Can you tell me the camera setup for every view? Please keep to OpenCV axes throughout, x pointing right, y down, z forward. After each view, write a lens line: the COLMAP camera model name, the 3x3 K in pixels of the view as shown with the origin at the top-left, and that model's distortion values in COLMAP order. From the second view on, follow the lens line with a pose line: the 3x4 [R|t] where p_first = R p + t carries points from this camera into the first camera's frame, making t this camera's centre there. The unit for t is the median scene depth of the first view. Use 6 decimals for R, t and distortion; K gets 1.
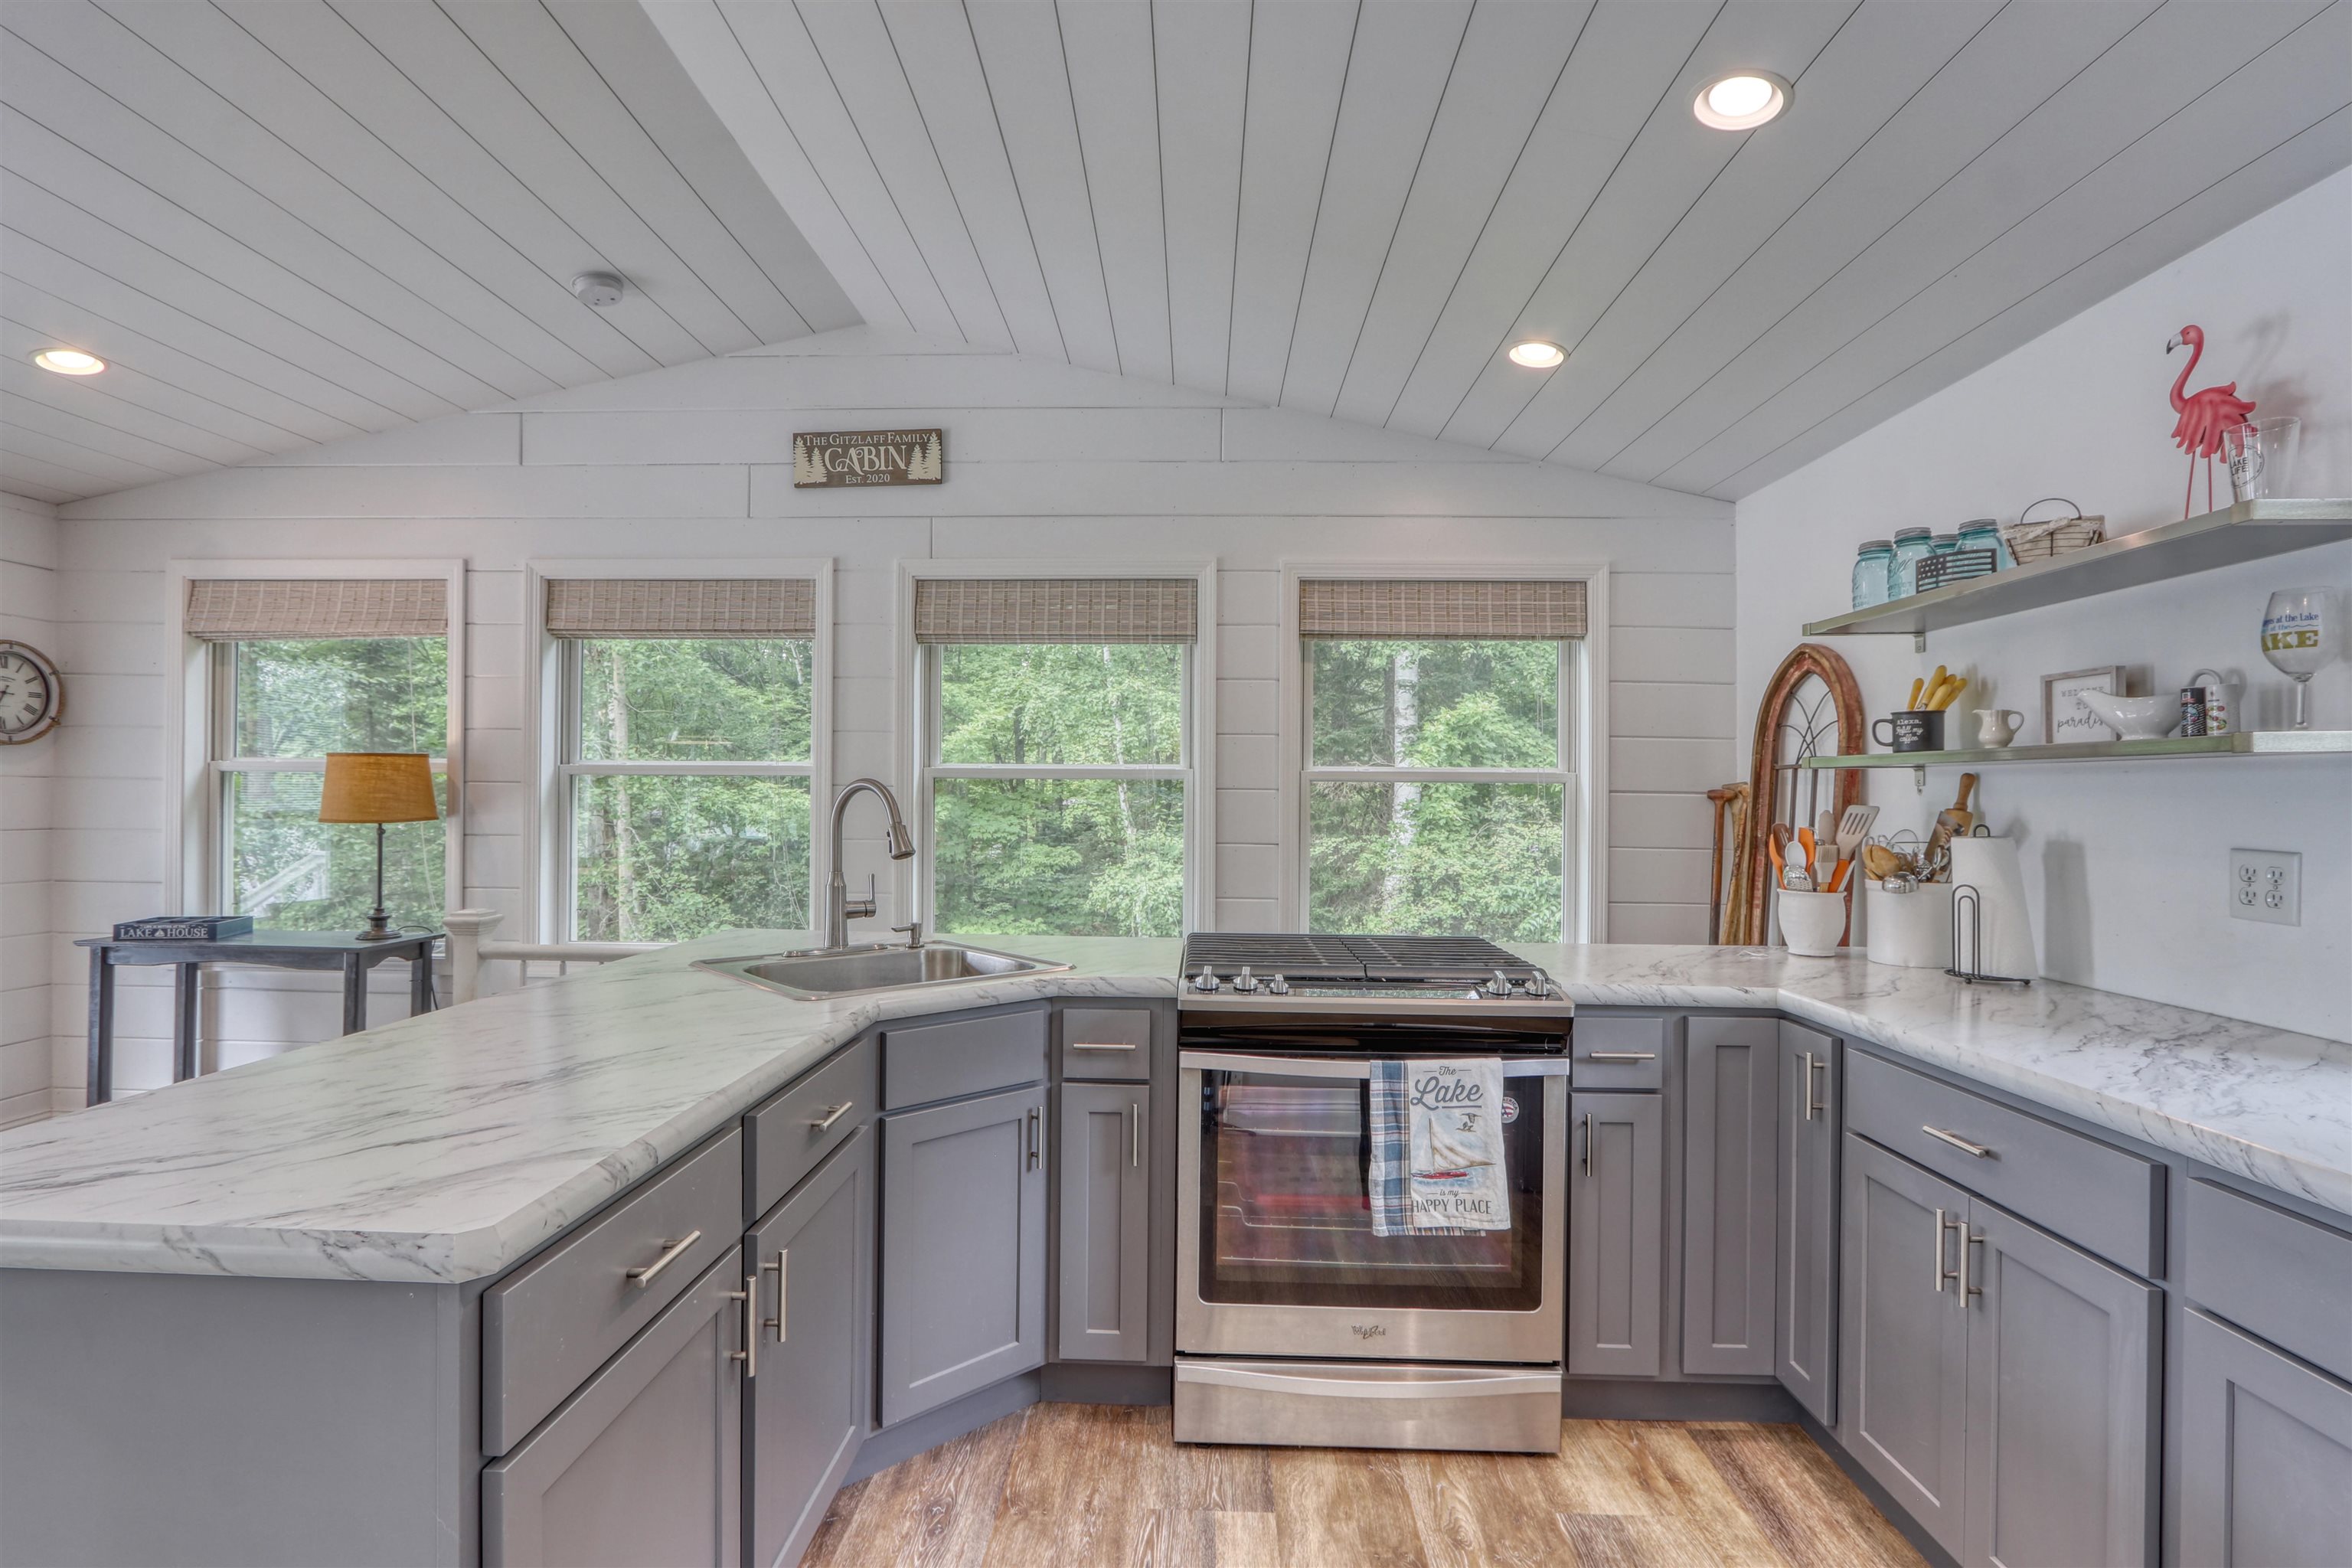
lens RADIAL K [[1119.8, 0, 1157.5], [0, 1119.8, 787.8], [0, 0, 1]] dist [-0.014014, 0.004327]
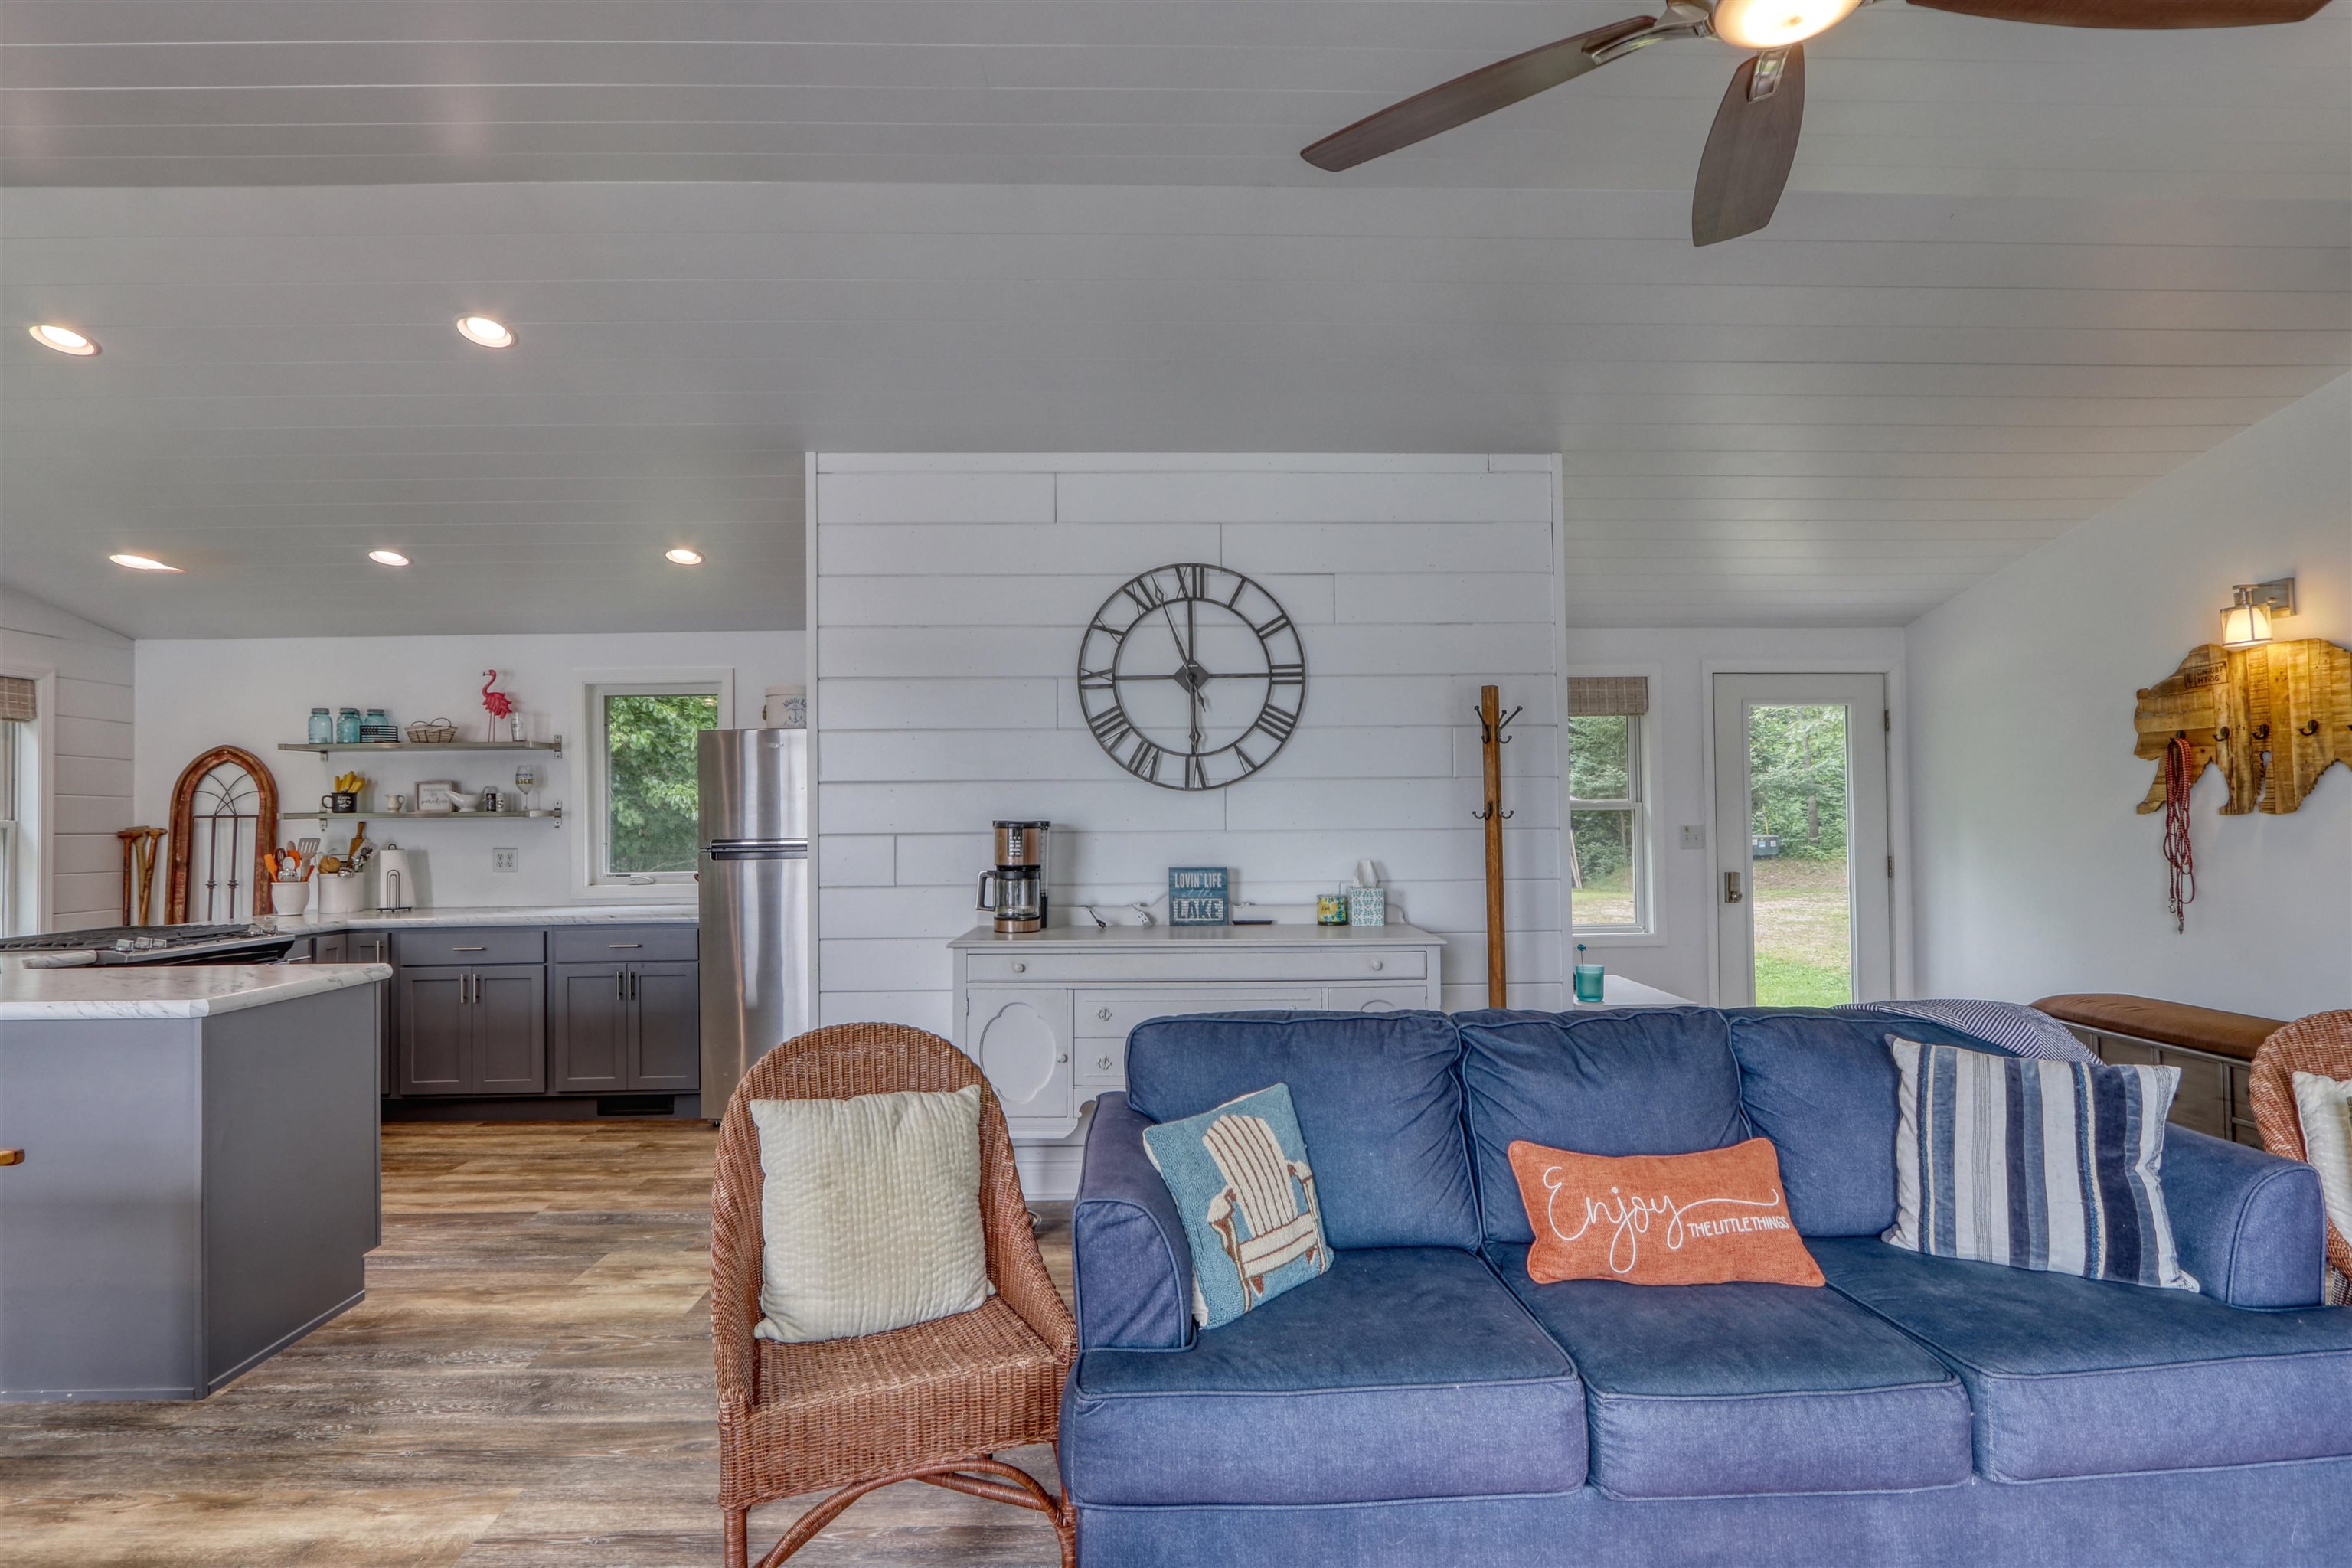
lens RADIAL K [[1119.8, 0, 1157.5], [0, 1119.8, 787.8], [0, 0, 1]] dist [-0.014014, 0.004327]
pose [[-0.054145, 0.019883, 0.998335, -1.038030], [0.007440, 0.999782, -0.019508, -0.016927], [-0.998505, 0.006371, -0.054281, -0.293297]]
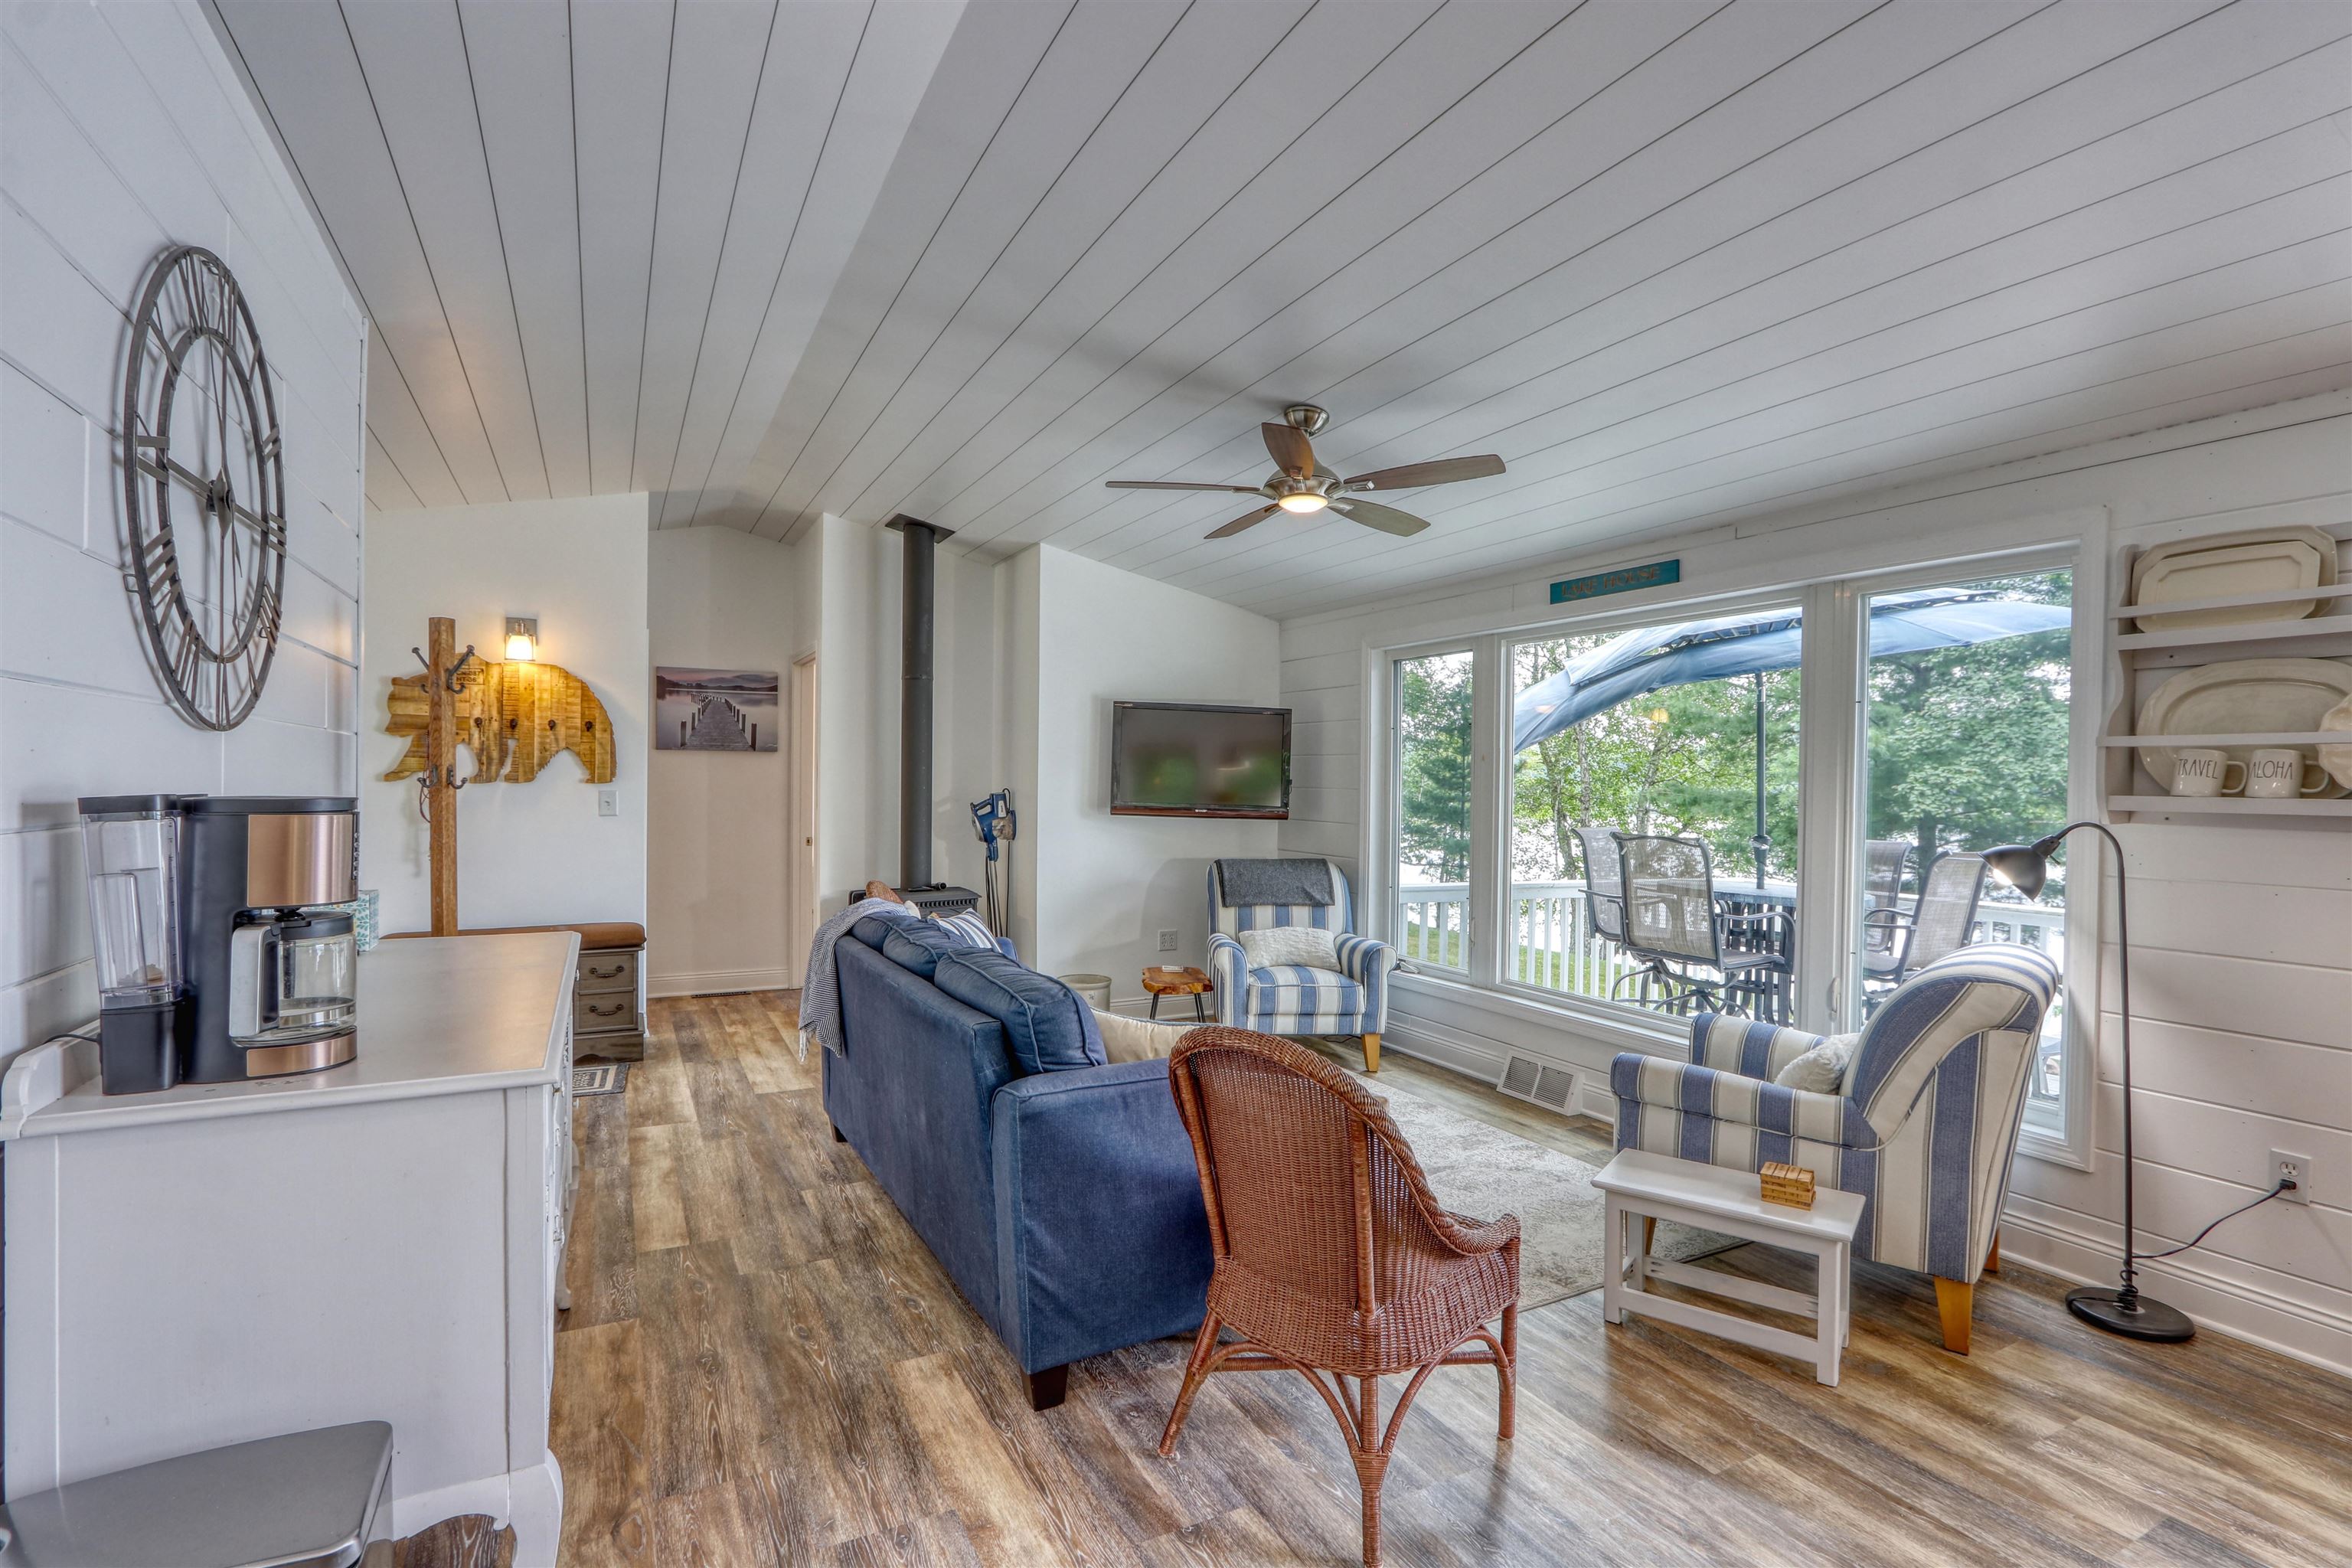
lens RADIAL K [[1091.3, 0, 1158.7], [0, 1091.3, 794.9], [0, 0, 1]] dist [-0.019646, 0.004085]
pose [[-0.871869, -0.014347, -0.489530, -0.124446], [-0.020873, 0.999751, 0.007875, -0.017782], [0.489295, 0.017084, -0.871951, 0.261152]]
